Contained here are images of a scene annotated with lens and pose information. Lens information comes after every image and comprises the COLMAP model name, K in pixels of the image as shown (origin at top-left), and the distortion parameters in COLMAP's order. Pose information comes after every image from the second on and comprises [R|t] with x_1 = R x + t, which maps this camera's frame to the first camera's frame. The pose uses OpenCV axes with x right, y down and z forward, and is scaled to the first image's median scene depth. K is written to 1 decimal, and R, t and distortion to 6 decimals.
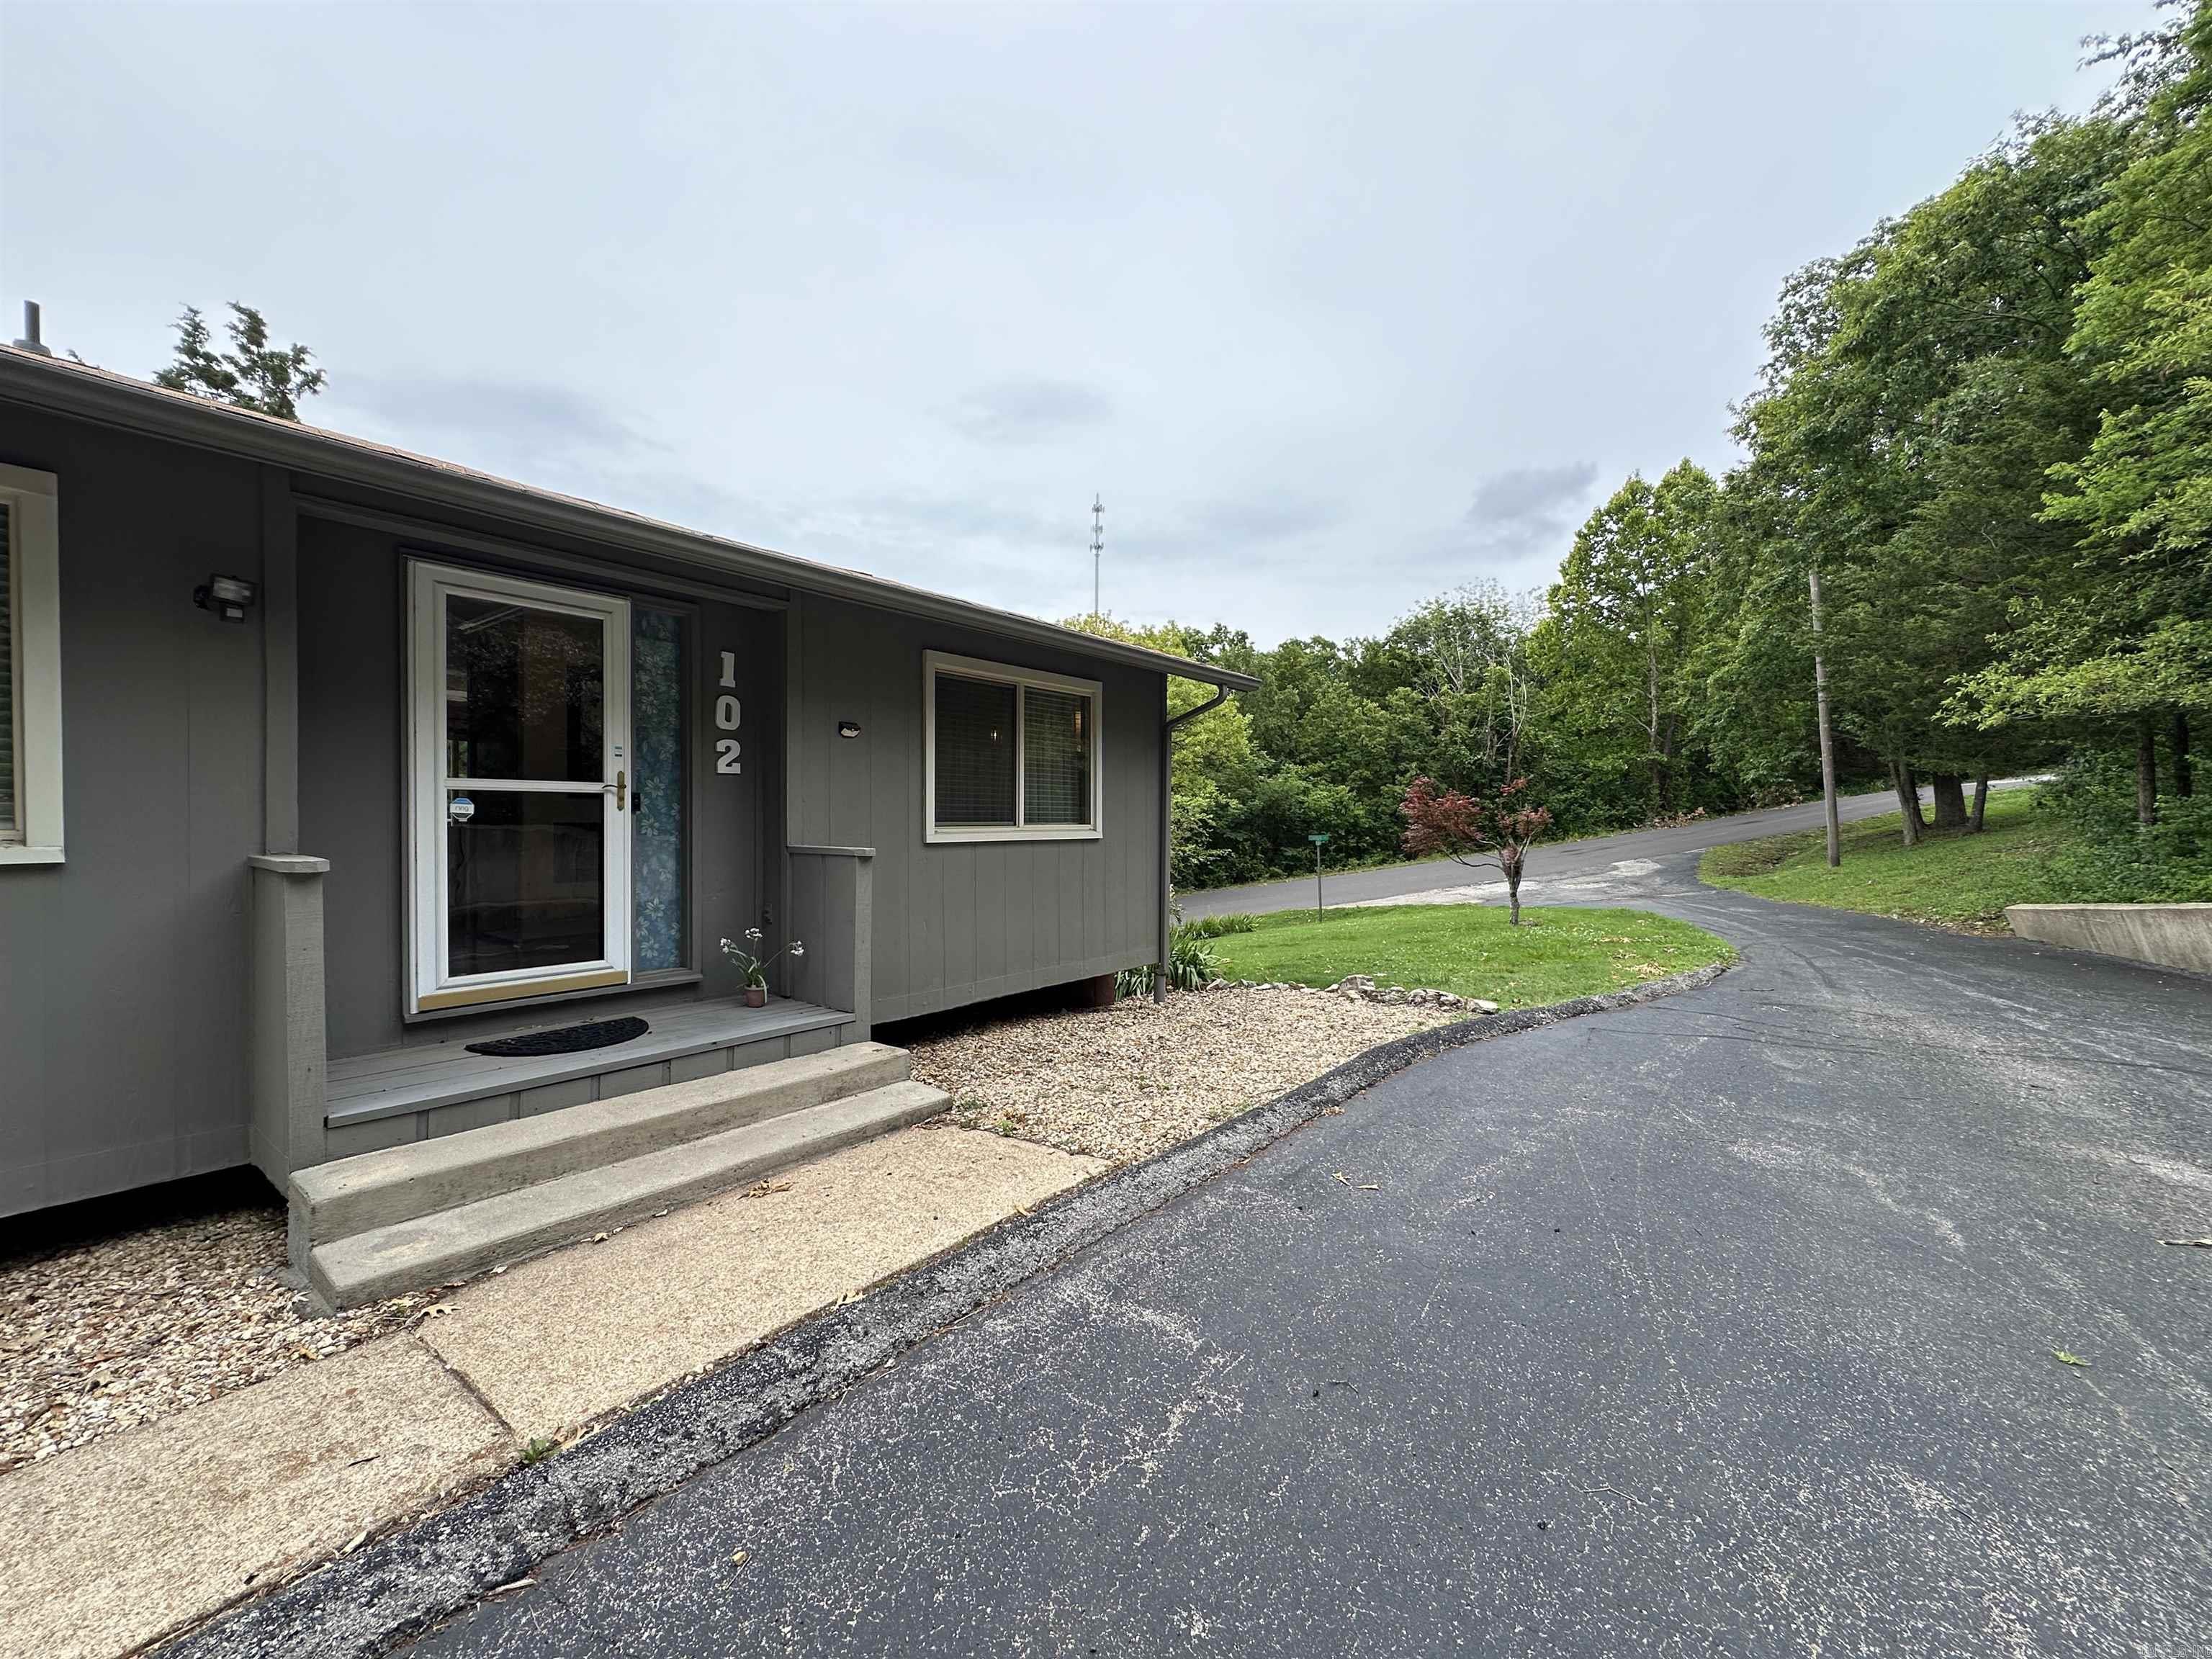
lens RADIAL K [[882.5, 0, 1110.2], [0, 882.5, 826.5], [0, 0, 1]] dist [-0.003407, 0.001034]
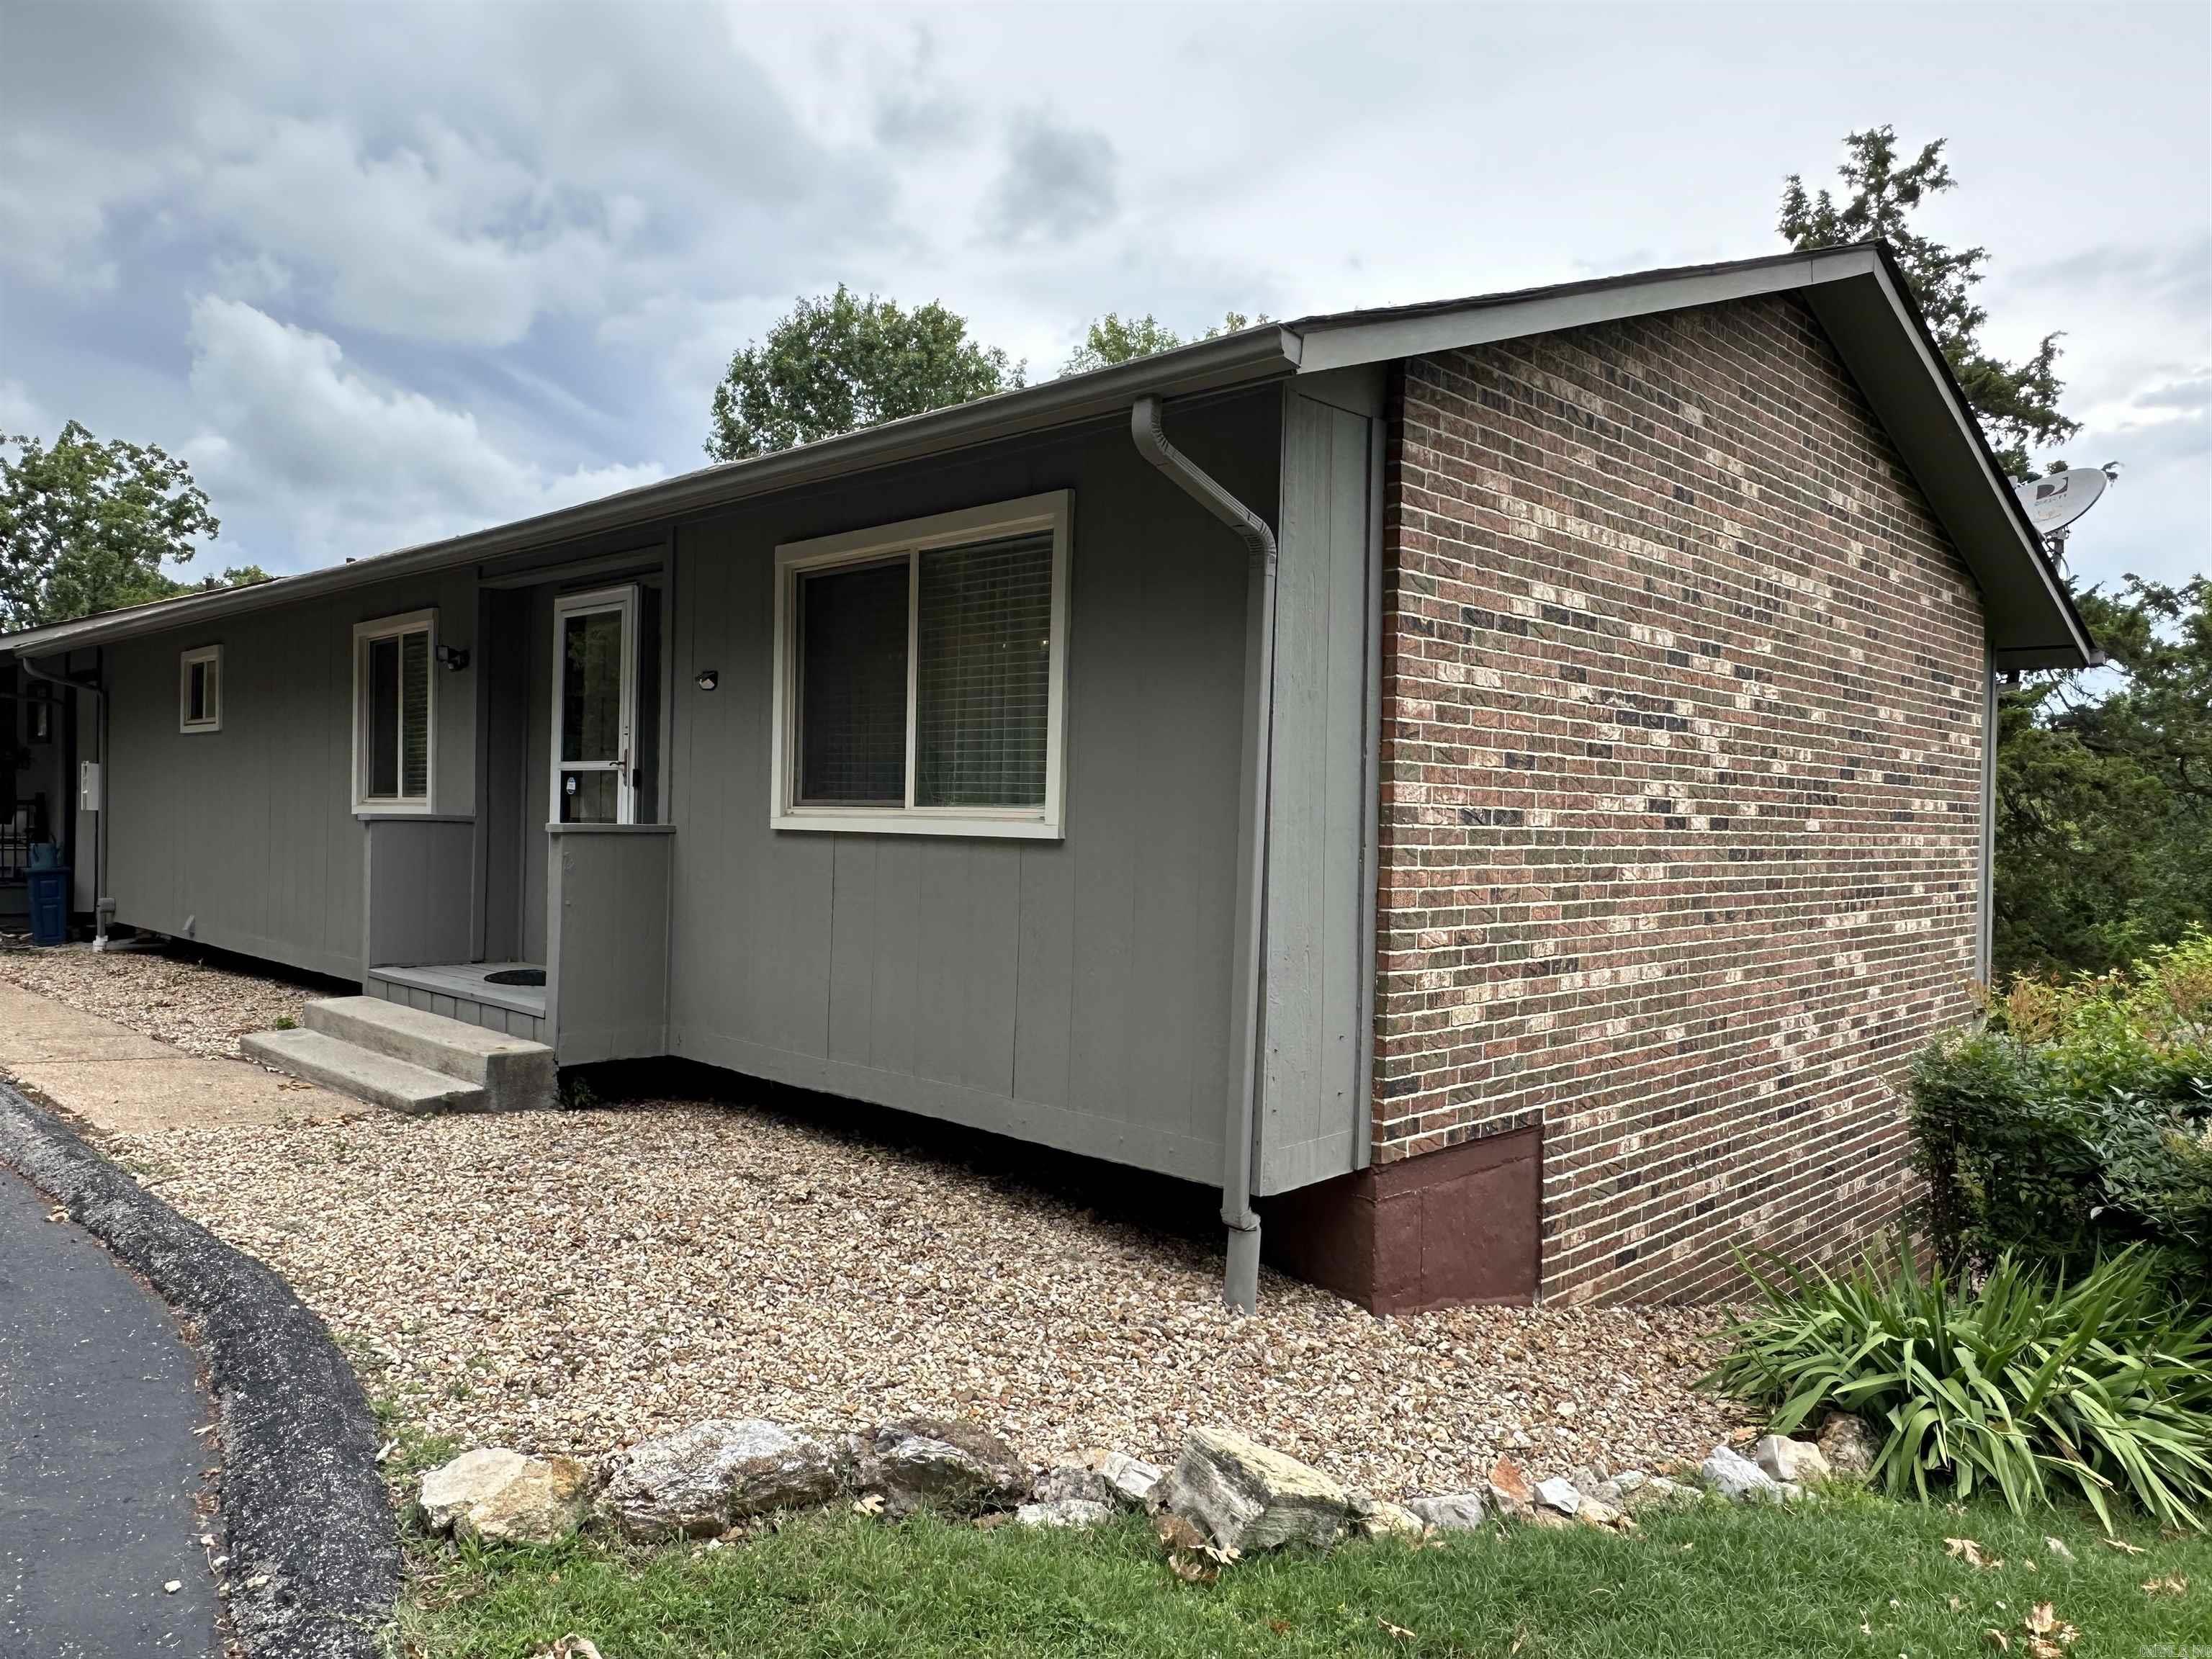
lens RADIAL K [[1526.9, 0, 1107.4], [0, 1526.9, 828.8], [0, 0, 1]] dist [0.000494, 0.000662]
pose [[-0.097217, 0.004397, -0.995254, 0.842852], [-0.028136, 0.999578, 0.007164, 0.002186], [0.994865, 0.028698, -0.097052, 1.216965]]
